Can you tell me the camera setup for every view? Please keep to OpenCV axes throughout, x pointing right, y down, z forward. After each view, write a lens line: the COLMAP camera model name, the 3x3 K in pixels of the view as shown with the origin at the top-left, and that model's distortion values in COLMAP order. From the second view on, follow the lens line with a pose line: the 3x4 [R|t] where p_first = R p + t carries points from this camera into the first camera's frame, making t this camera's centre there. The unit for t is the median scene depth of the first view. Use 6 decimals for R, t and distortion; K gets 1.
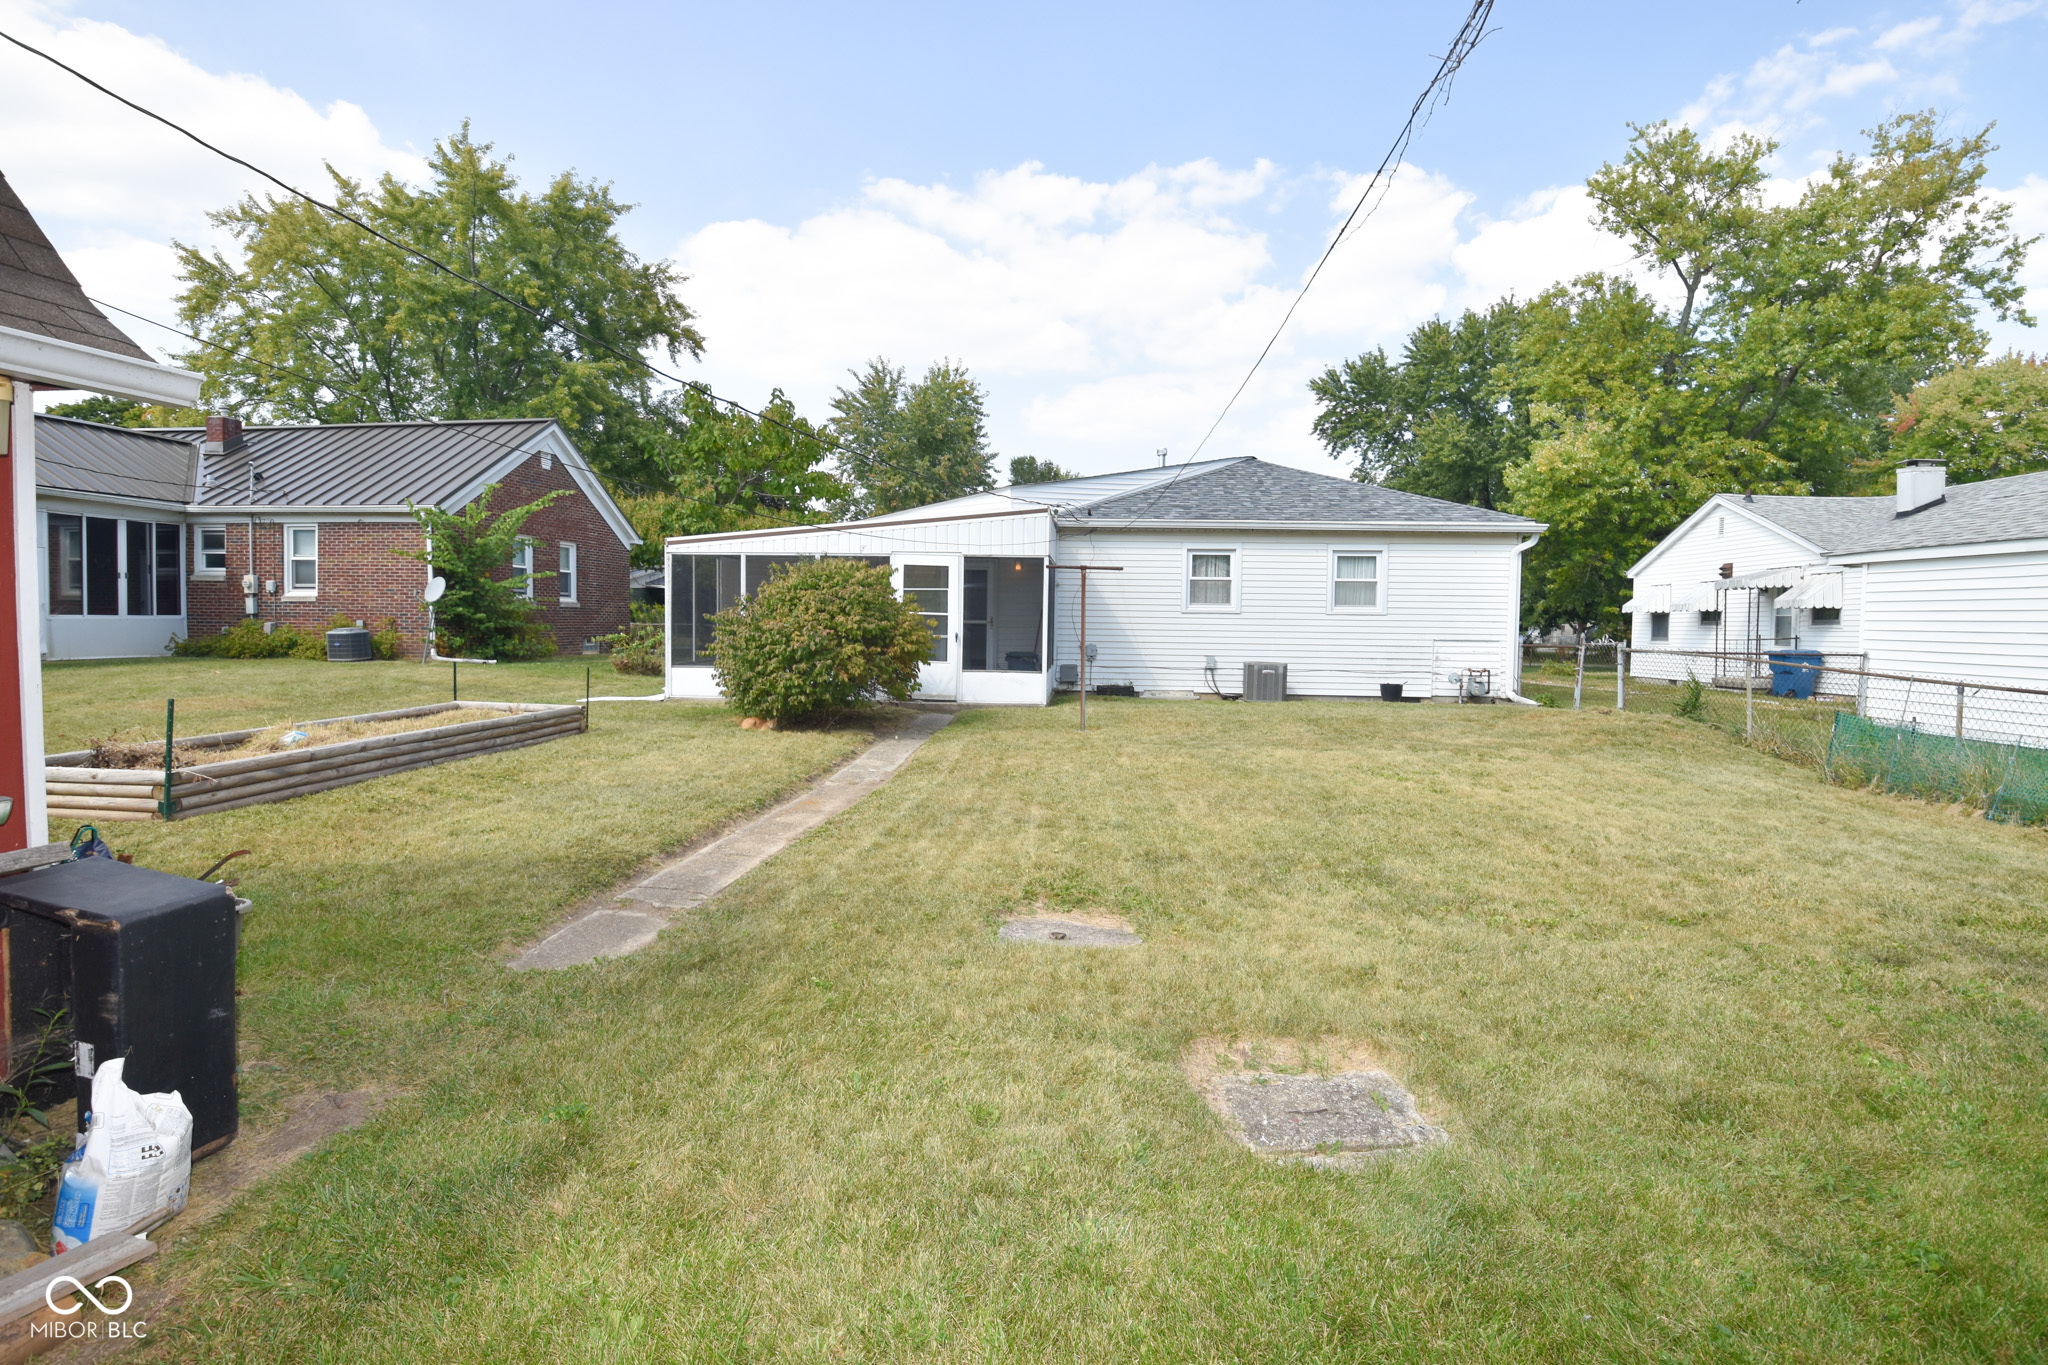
lens RADIAL K [[1026.0, 0, 1024.0], [0, 1026.0, 682.5], [0, 0, 1]] dist [0.002718, -0.022387]
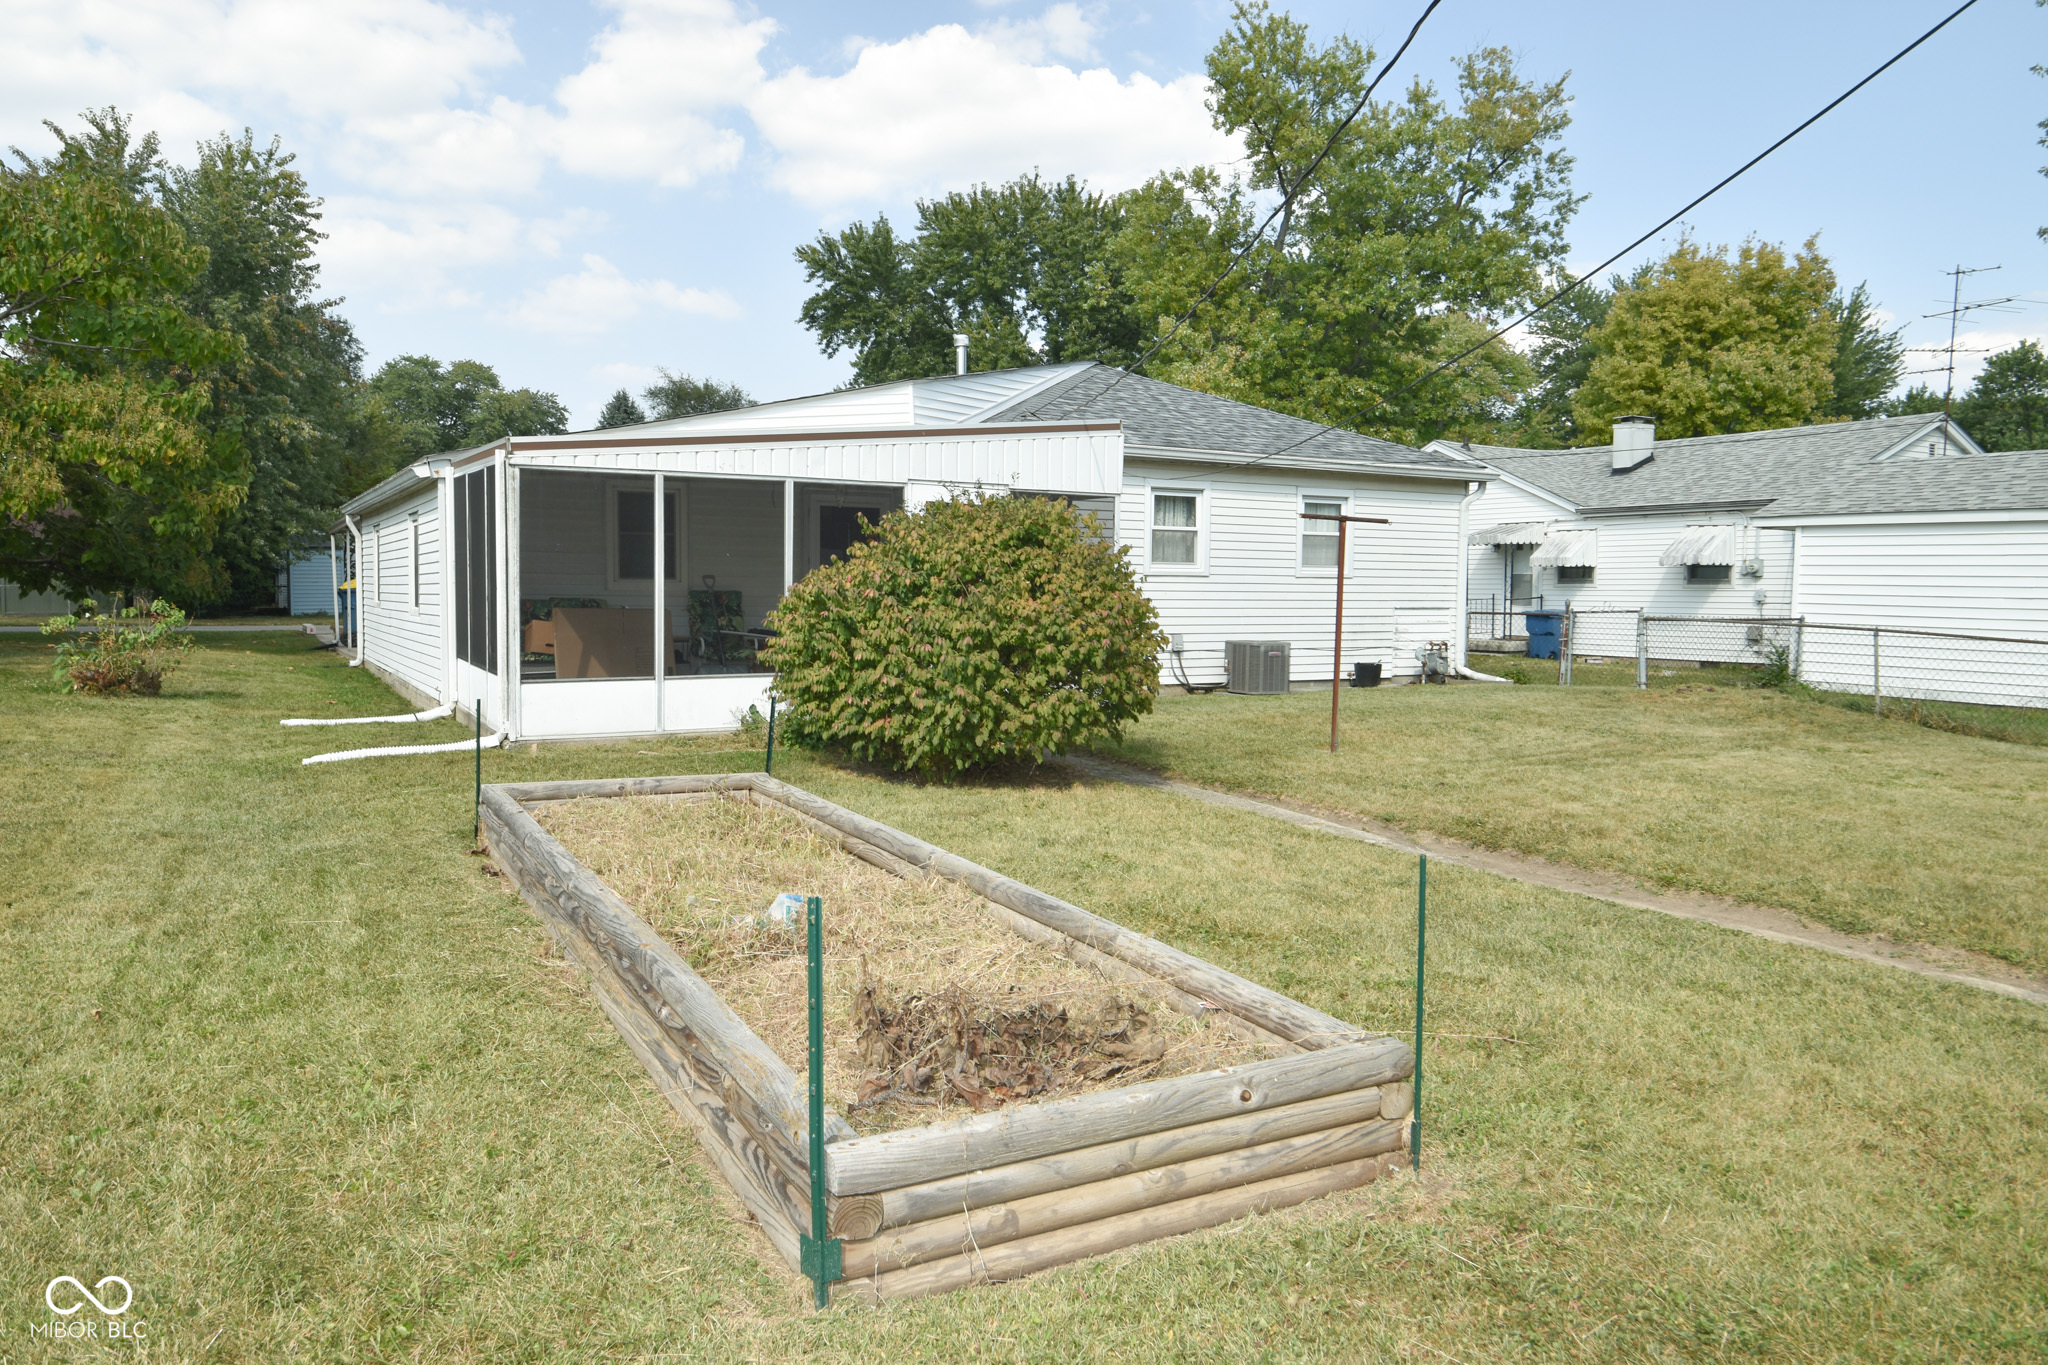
lens RADIAL K [[1391.7, 0, 1024.0], [0, 1391.7, 682.5], [0, 0, 1]] dist [0.015639, -0.001512]
pose [[0.830496, -0.045238, 0.555184, -0.270795], [0.033616, 0.998950, 0.031111, -0.014848], [-0.556009, -0.007175, 0.831145, 0.130195]]
